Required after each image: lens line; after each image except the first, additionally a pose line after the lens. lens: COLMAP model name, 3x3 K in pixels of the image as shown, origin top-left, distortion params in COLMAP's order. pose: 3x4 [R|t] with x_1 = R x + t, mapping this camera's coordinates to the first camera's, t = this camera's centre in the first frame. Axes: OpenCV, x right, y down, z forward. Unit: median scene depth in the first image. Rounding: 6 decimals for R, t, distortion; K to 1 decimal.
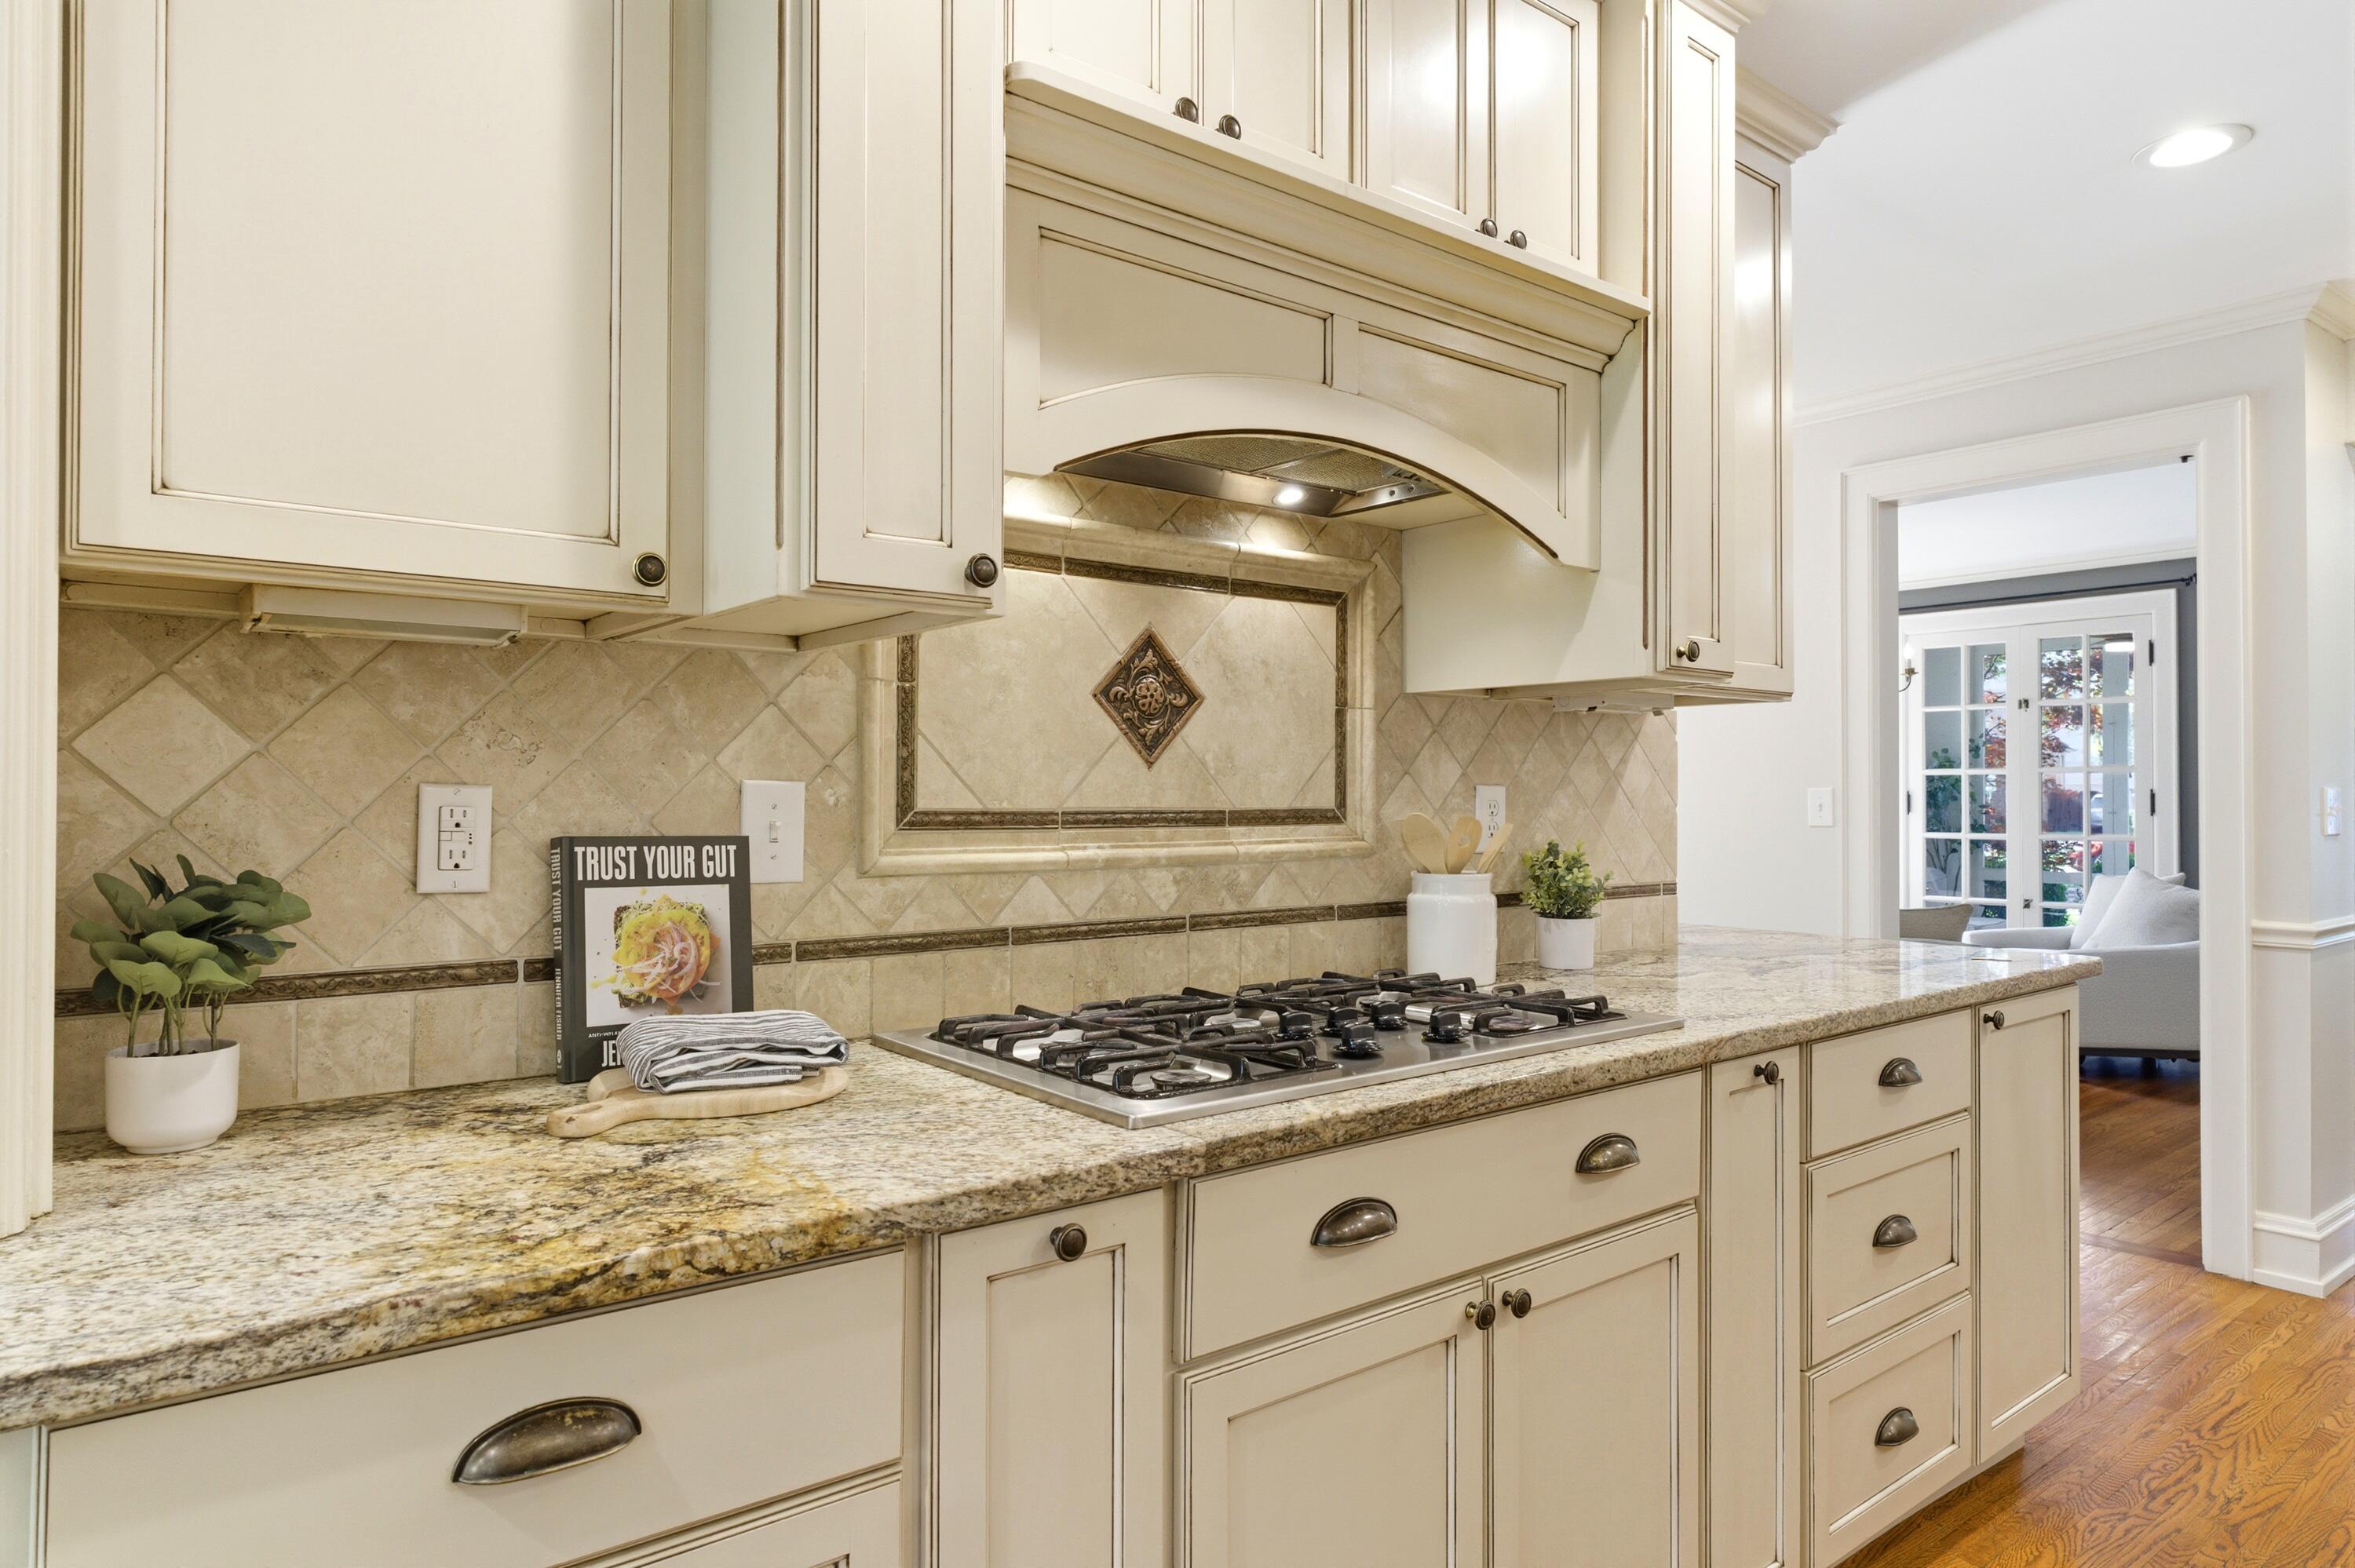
lens RADIAL K [[1389.8, 0, 1175.4], [0, 1389.8, 784.3], [0, 0, 1]] dist [-0.004551, 0.001949]
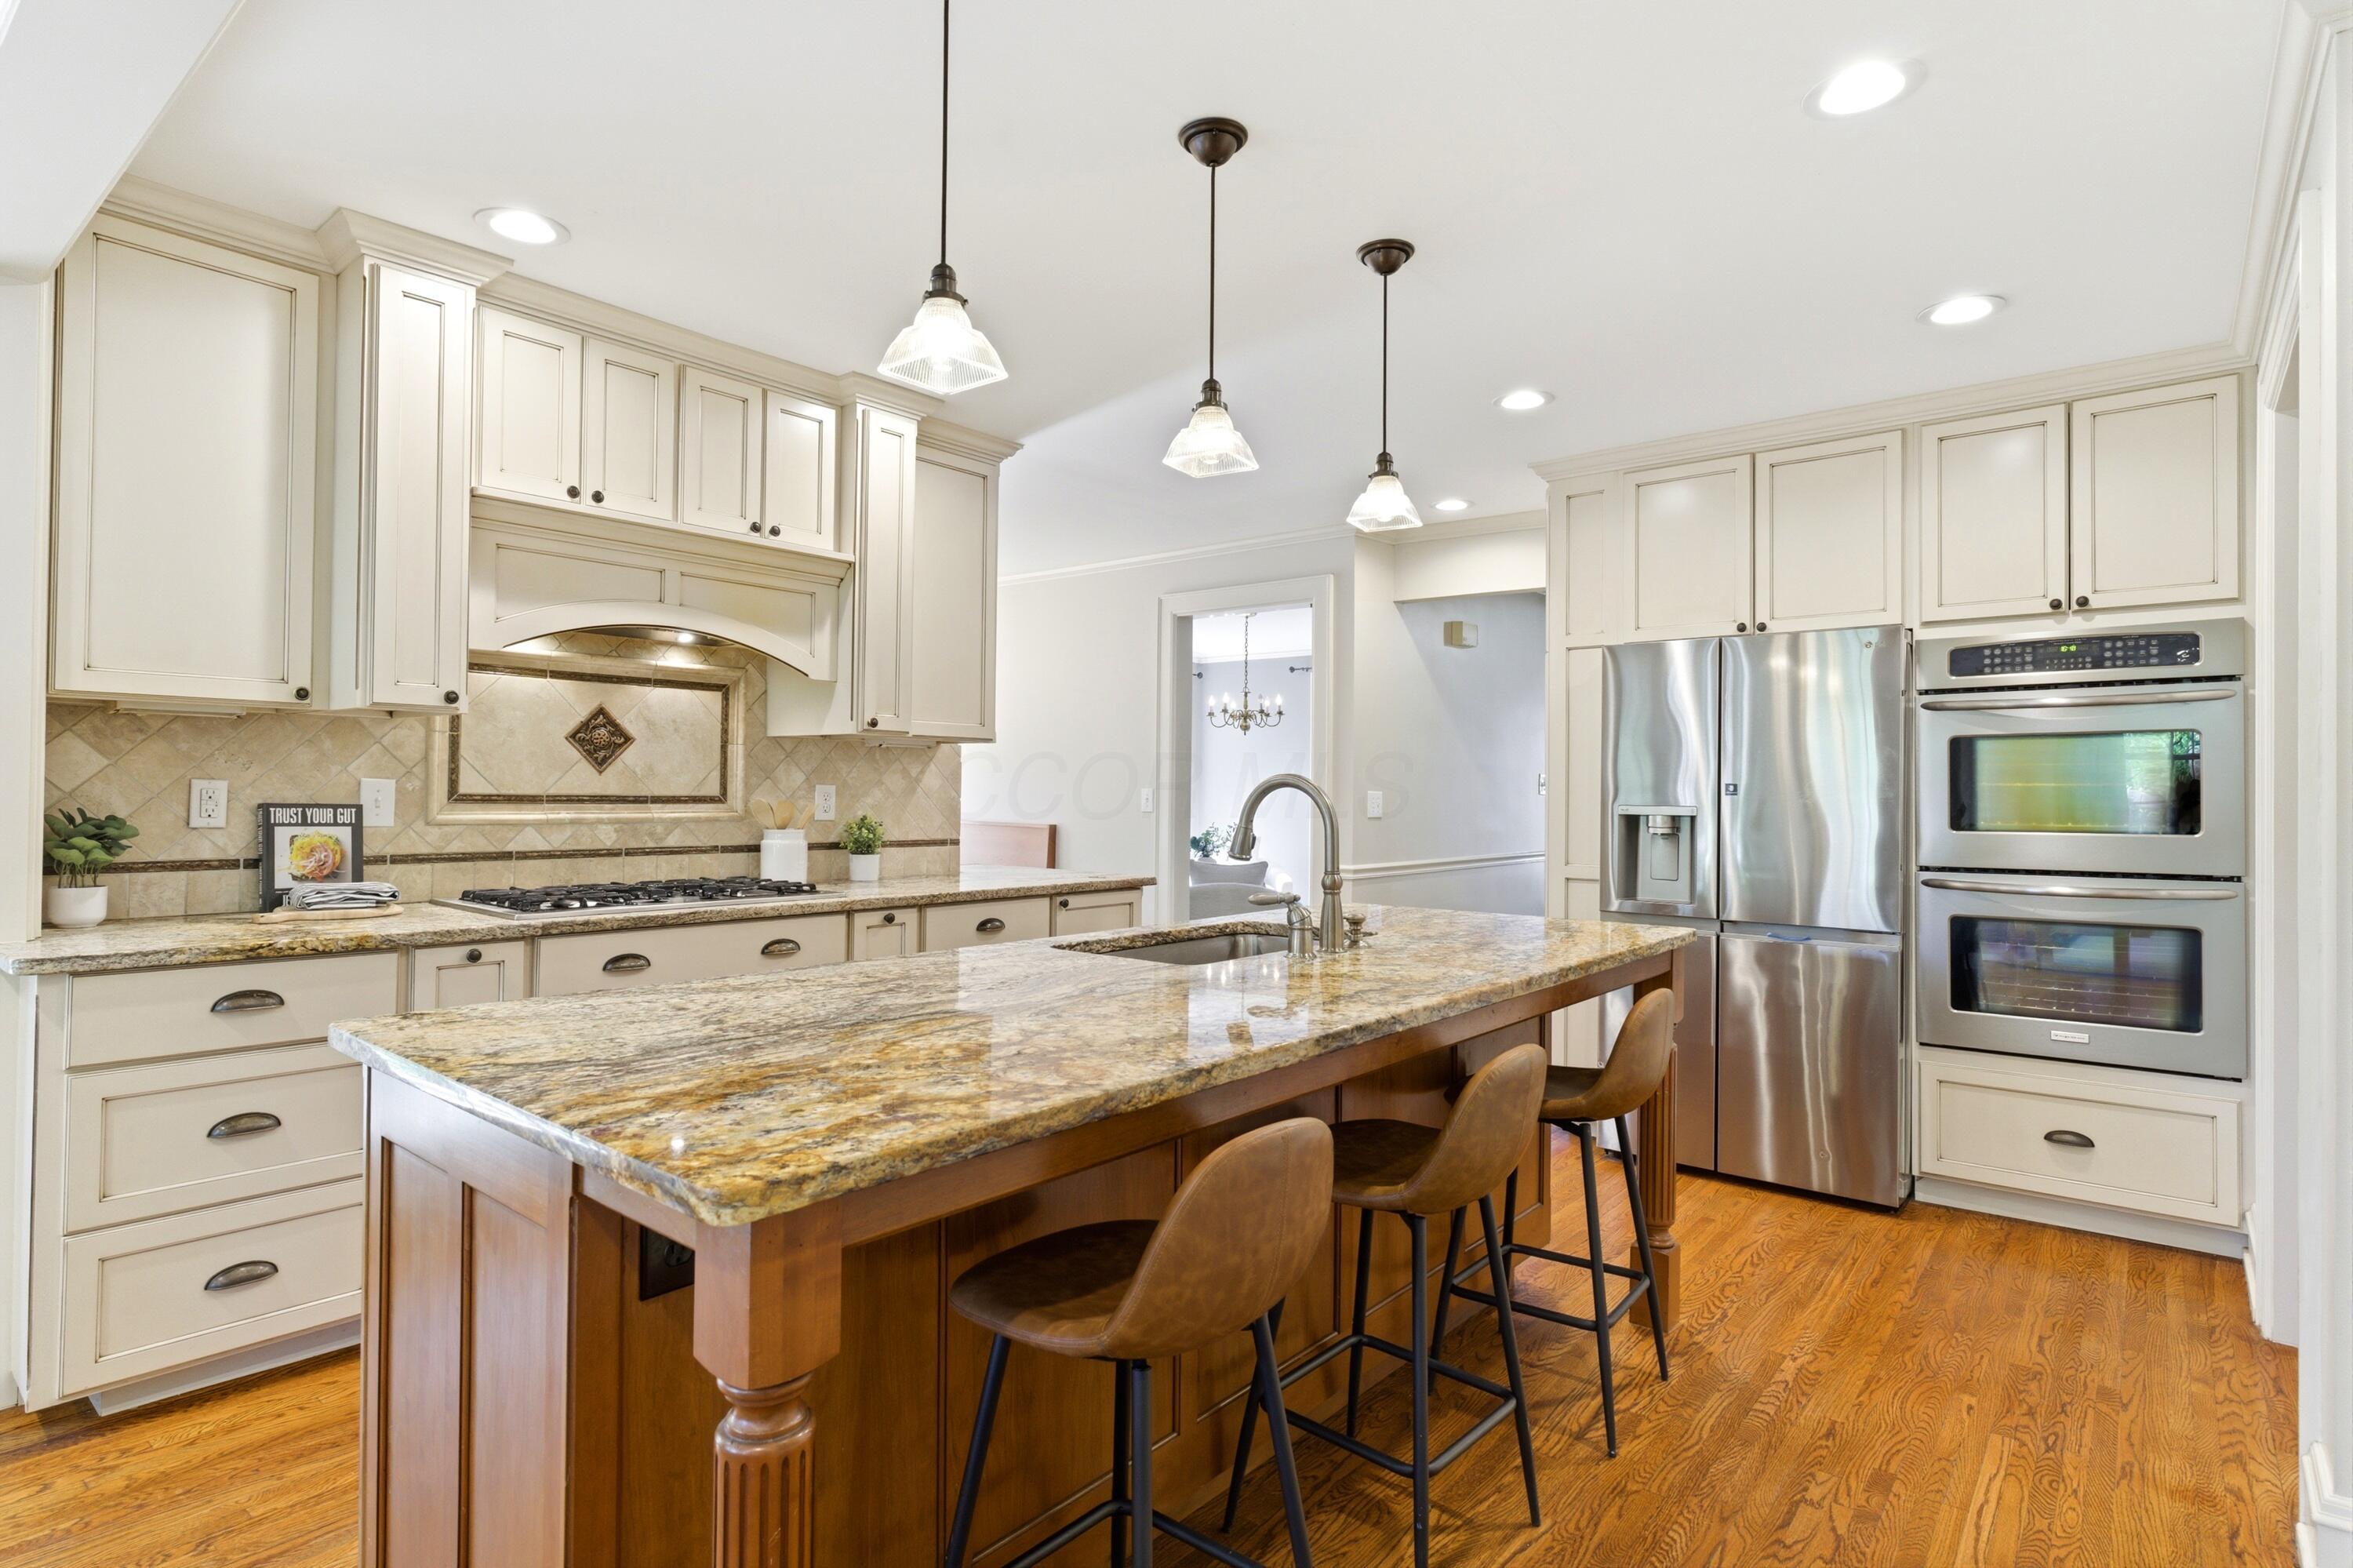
lens RADIAL K [[1210.0, 0, 1164.4], [0, 1210.0, 785.6], [0, 0, 1]] dist [0.003057, -0.000362]
pose [[0.979631, 0.012325, 0.200427, 0.520510], [-0.013161, 0.999909, 0.002839, -0.013516], [-0.200374, -0.005419, 0.979705, -1.063524]]
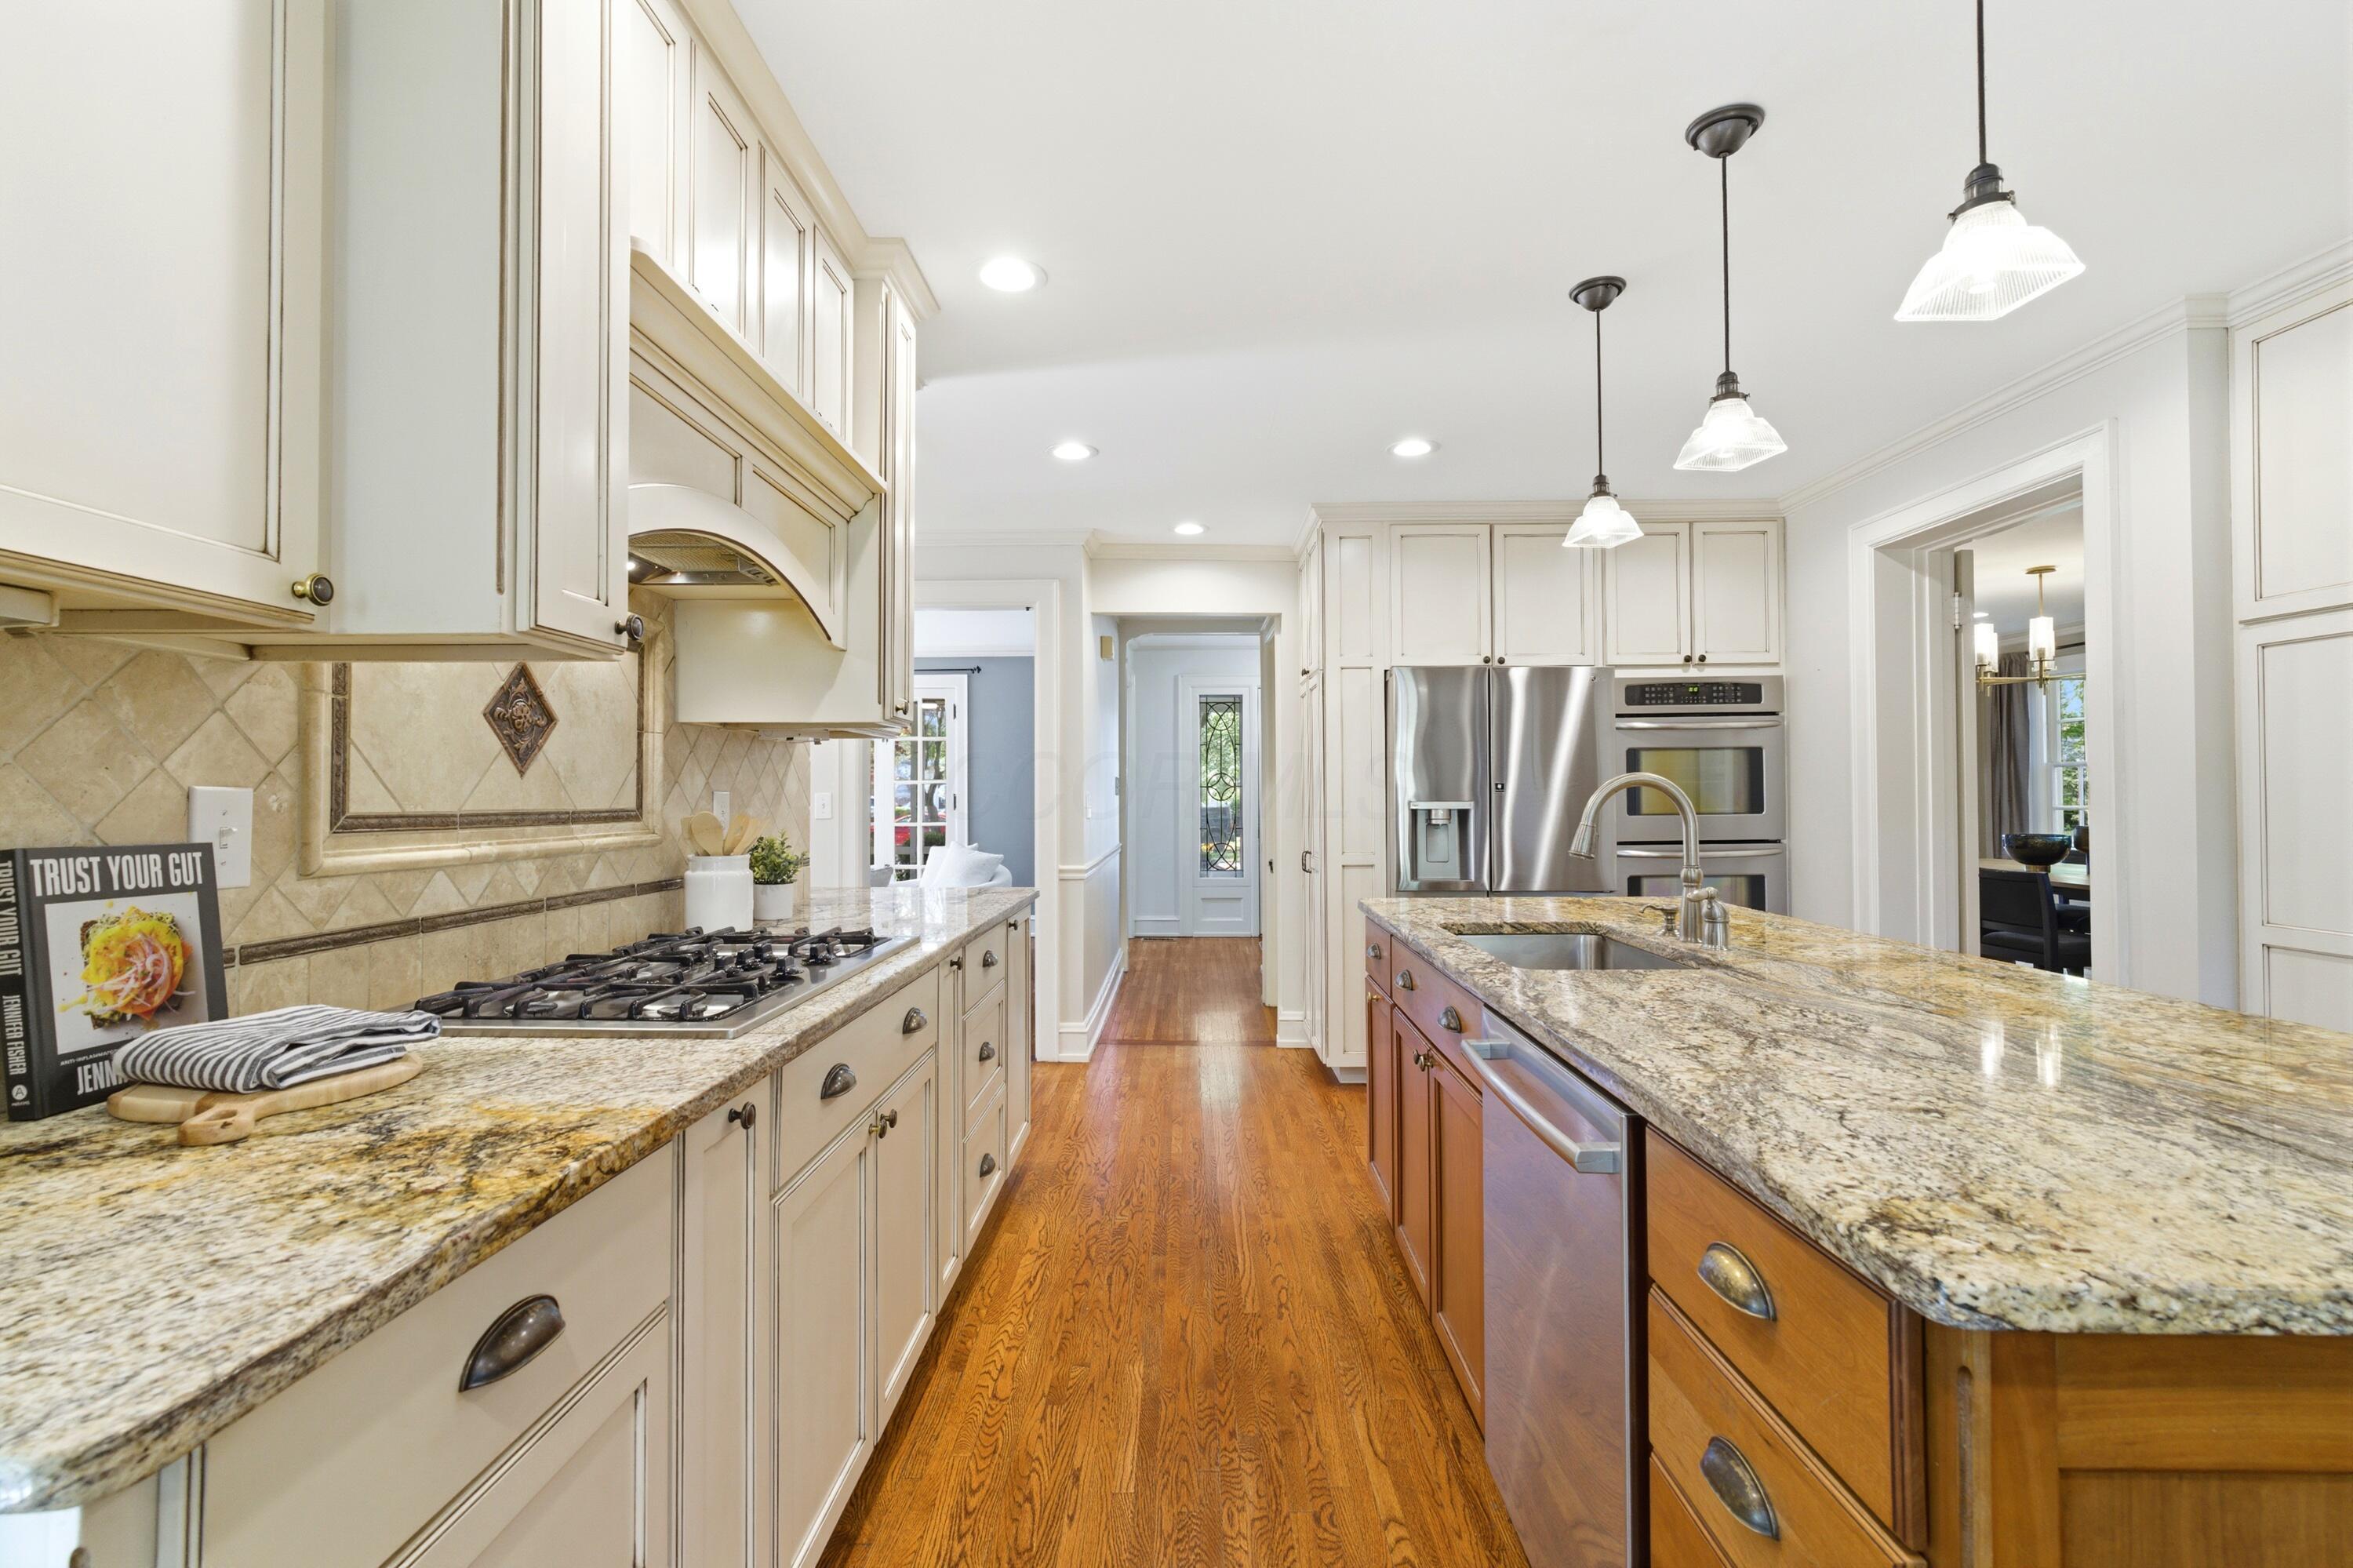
lens RADIAL K [[1055.6, 0, 1169.5], [0, 1055.6, 783.5], [0, 0, 1]] dist [0.002182, 0.001202]
pose [[0.637945, 0.007835, 0.770042, -0.440400], [-0.004234, 0.999969, -0.006667, -0.002836], [-0.770070, 0.000993, 0.637958, -0.013872]]
